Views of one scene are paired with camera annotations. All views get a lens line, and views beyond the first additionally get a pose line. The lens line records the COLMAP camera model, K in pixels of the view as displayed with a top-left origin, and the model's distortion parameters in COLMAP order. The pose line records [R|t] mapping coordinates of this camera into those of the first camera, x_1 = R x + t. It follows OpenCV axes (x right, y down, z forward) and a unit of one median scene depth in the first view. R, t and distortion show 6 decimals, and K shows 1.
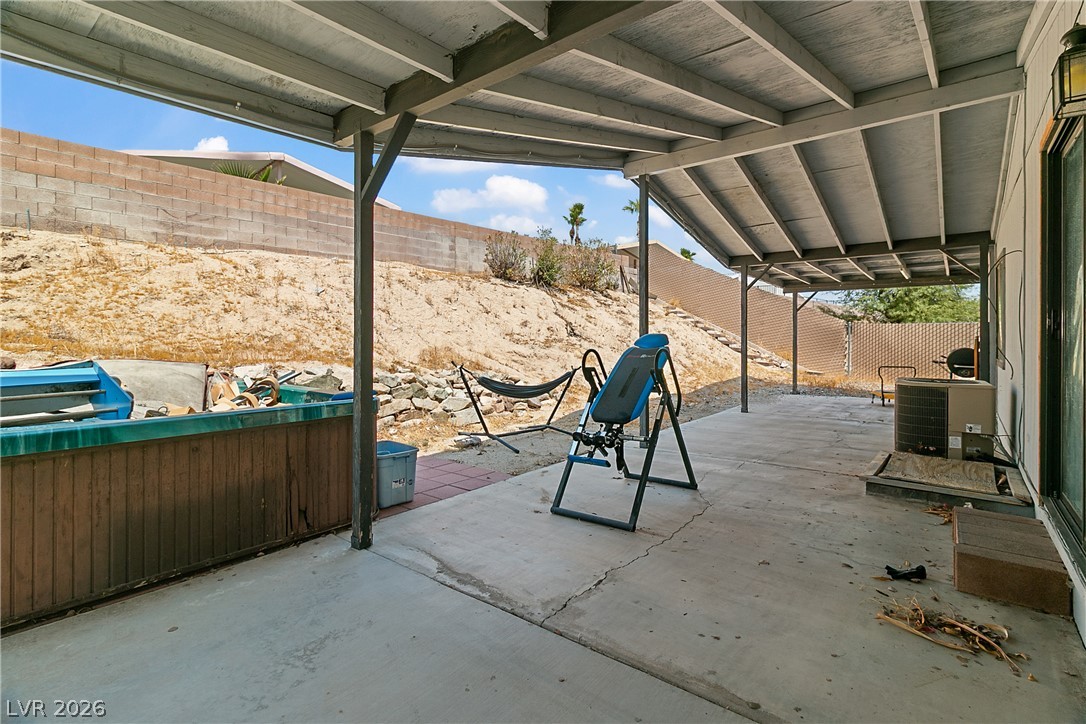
lens RADIAL K [[500.6, 0, 548.1], [0, 500.6, 339.0], [0, 0, 1]] dist [0.001051, 0.000904]
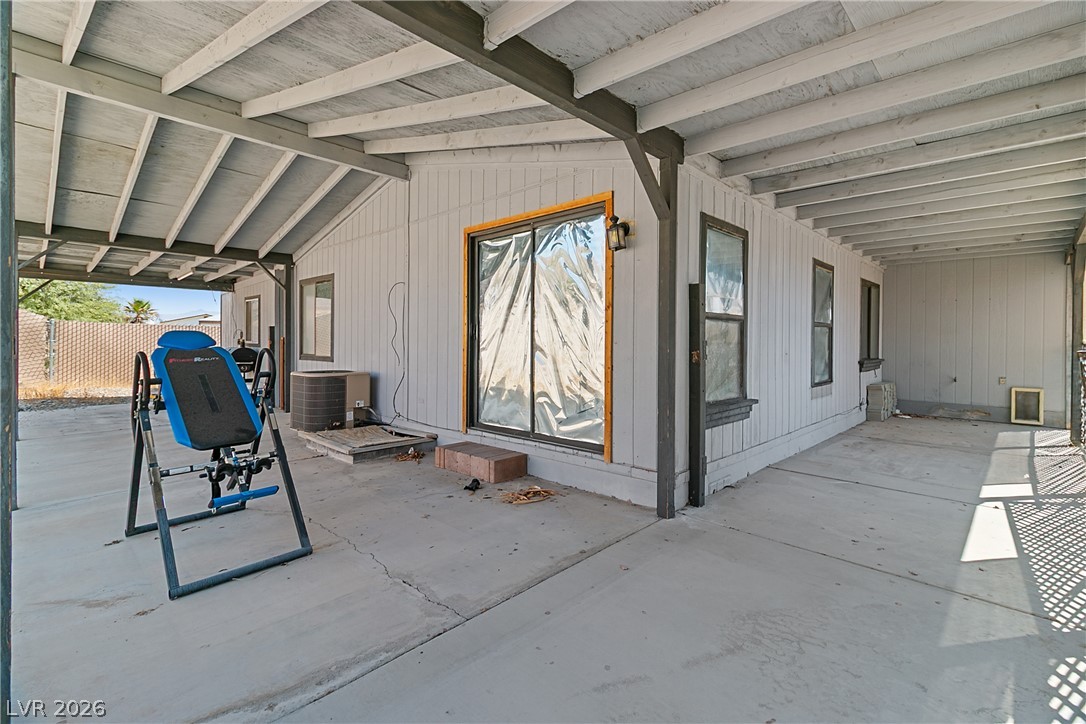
lens RADIAL K [[499.3, 0, 546.7], [0, 499.3, 342.1], [0, 0, 1]] dist [0.001755, 0.000651]
pose [[0.093182, -0.001895, 0.995647, -0.767943], [-0.001348, 0.999997, 0.002029, 0.008192], [-0.995648, -0.001531, 0.093179, 0.573086]]
